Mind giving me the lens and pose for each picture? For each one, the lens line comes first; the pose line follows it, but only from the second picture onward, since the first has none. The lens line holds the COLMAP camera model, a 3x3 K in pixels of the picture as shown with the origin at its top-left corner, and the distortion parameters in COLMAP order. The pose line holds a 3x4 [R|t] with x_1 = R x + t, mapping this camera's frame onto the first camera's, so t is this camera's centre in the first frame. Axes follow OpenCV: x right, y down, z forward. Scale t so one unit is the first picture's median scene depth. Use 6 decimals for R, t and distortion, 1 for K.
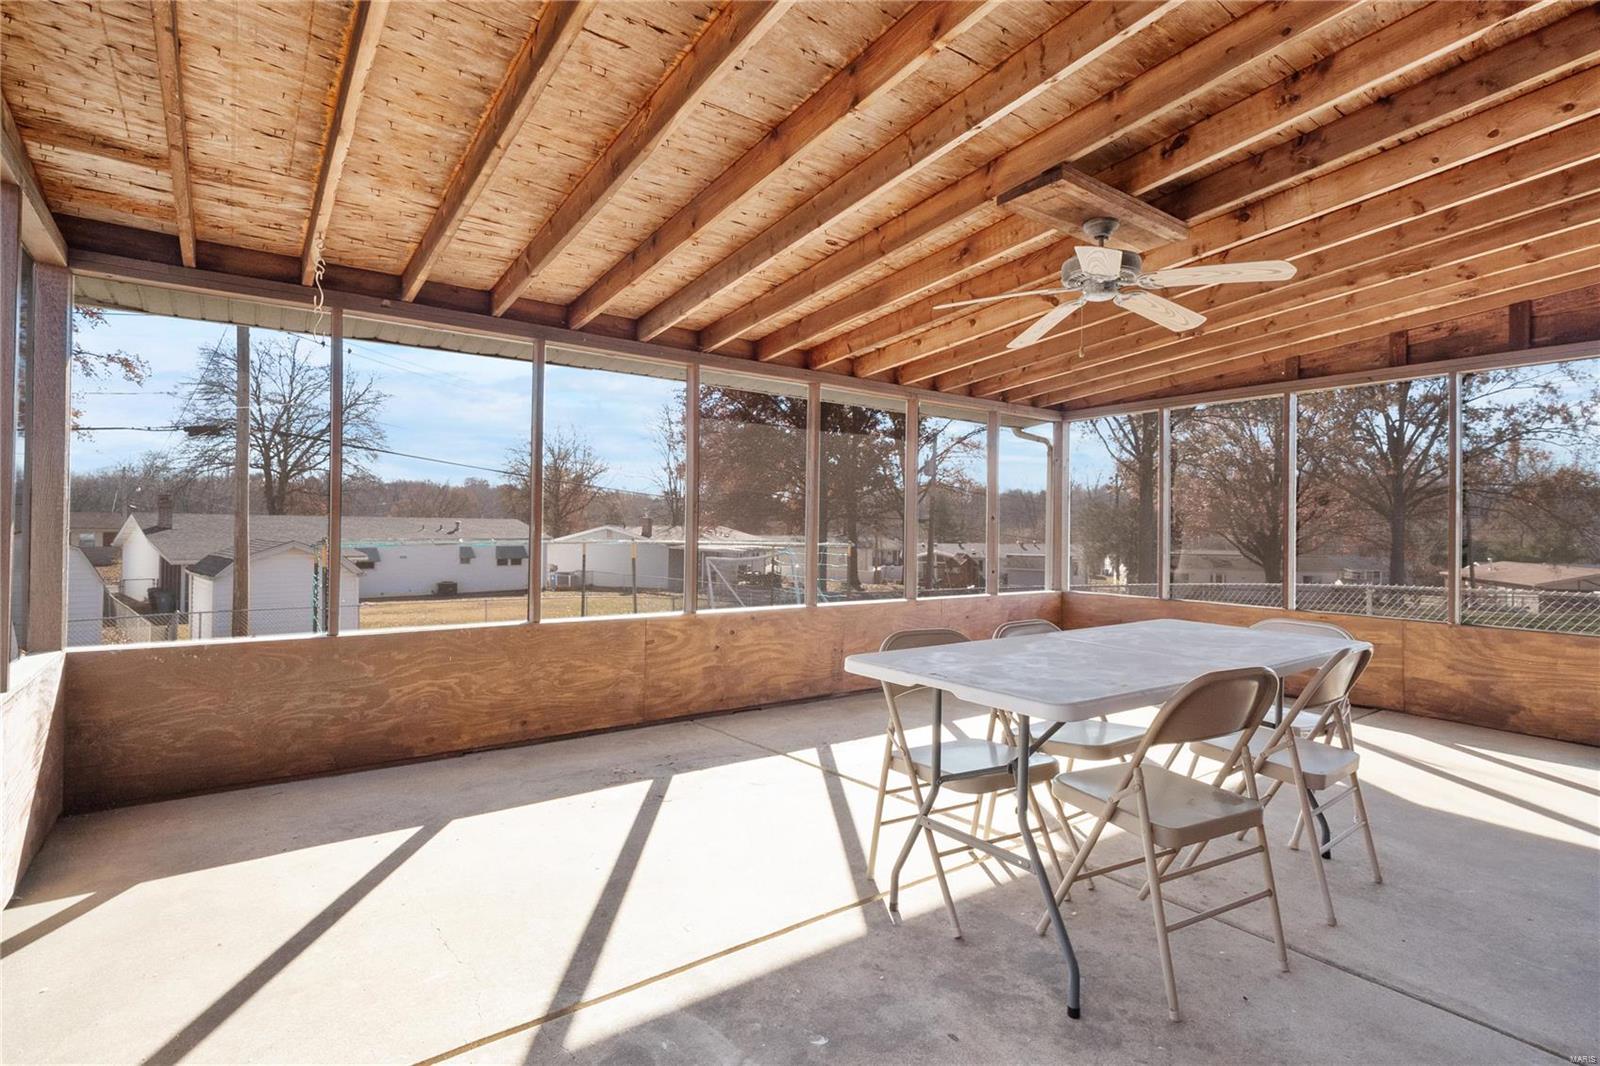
lens RADIAL K [[762.2, 0, 795.0], [0, 762.2, 523.9], [0, 0, 1]] dist [0.009575, -0.000902]
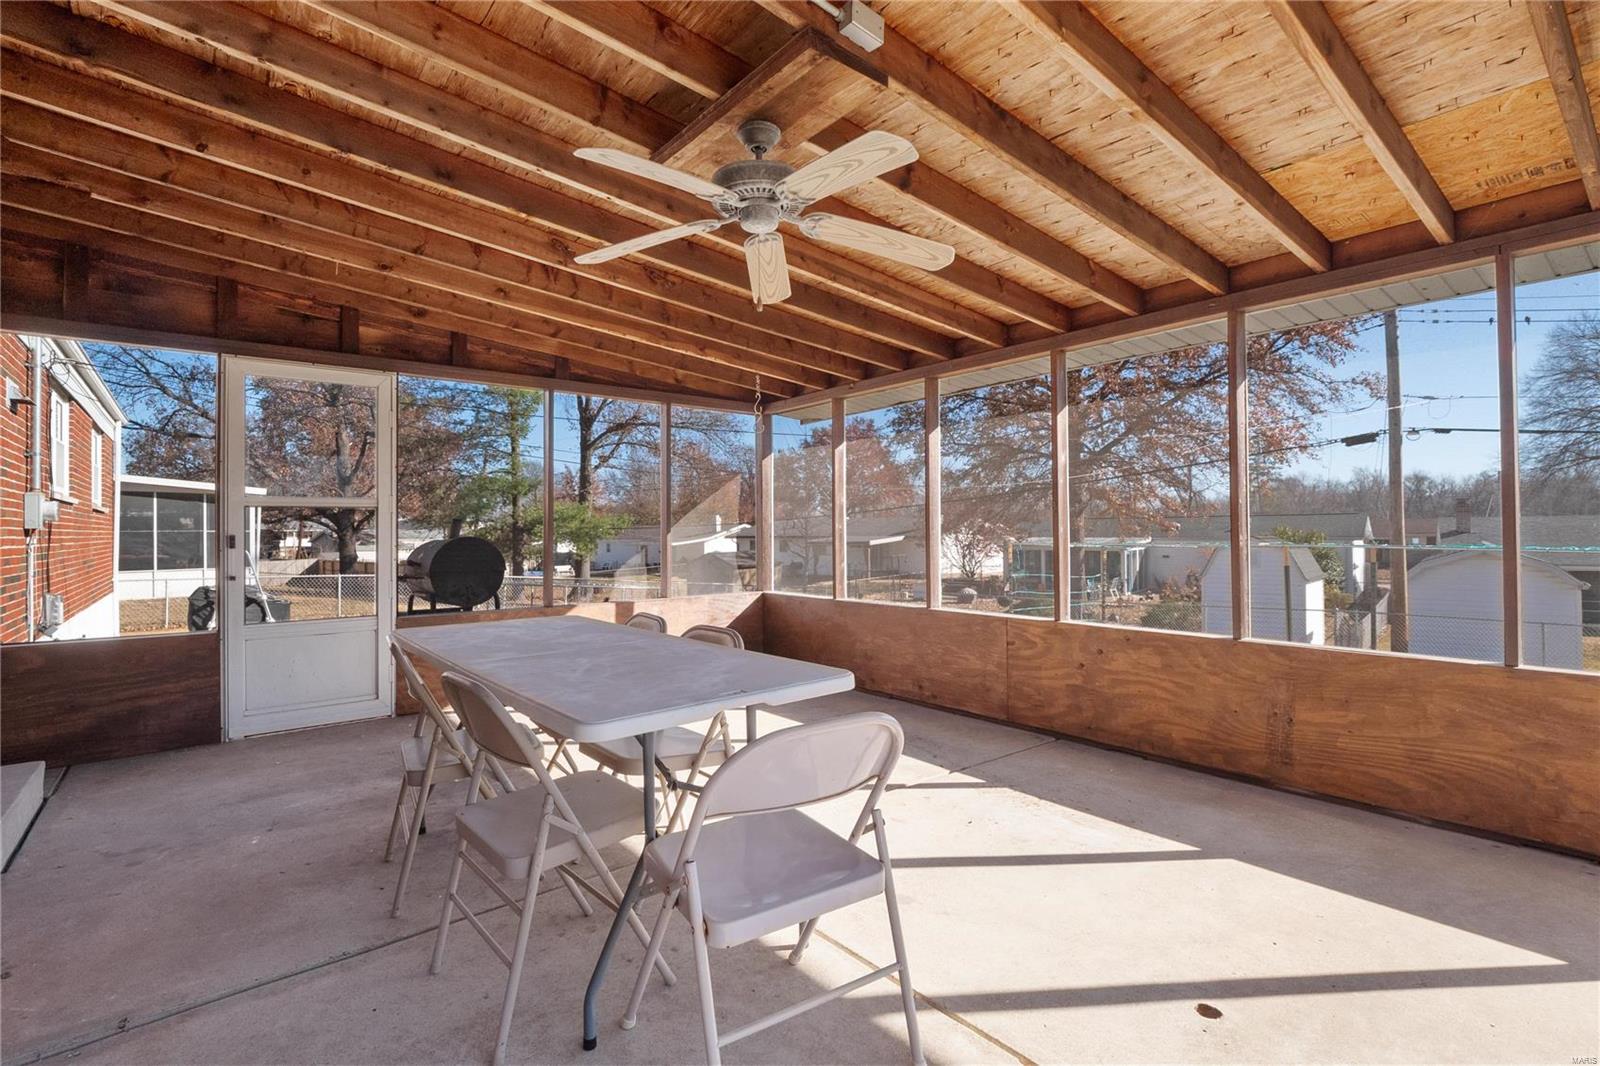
lens RADIAL K [[751.9, 0, 795.2], [0, 751.9, 517.1], [0, 0, 1]] dist [0.000663, -0.000744]
pose [[0.044953, -0.029640, -0.998549, 0.759377], [0.014708, 0.999471, -0.029006, 0.012856], [0.998881, -0.013383, 0.045365, 0.644692]]
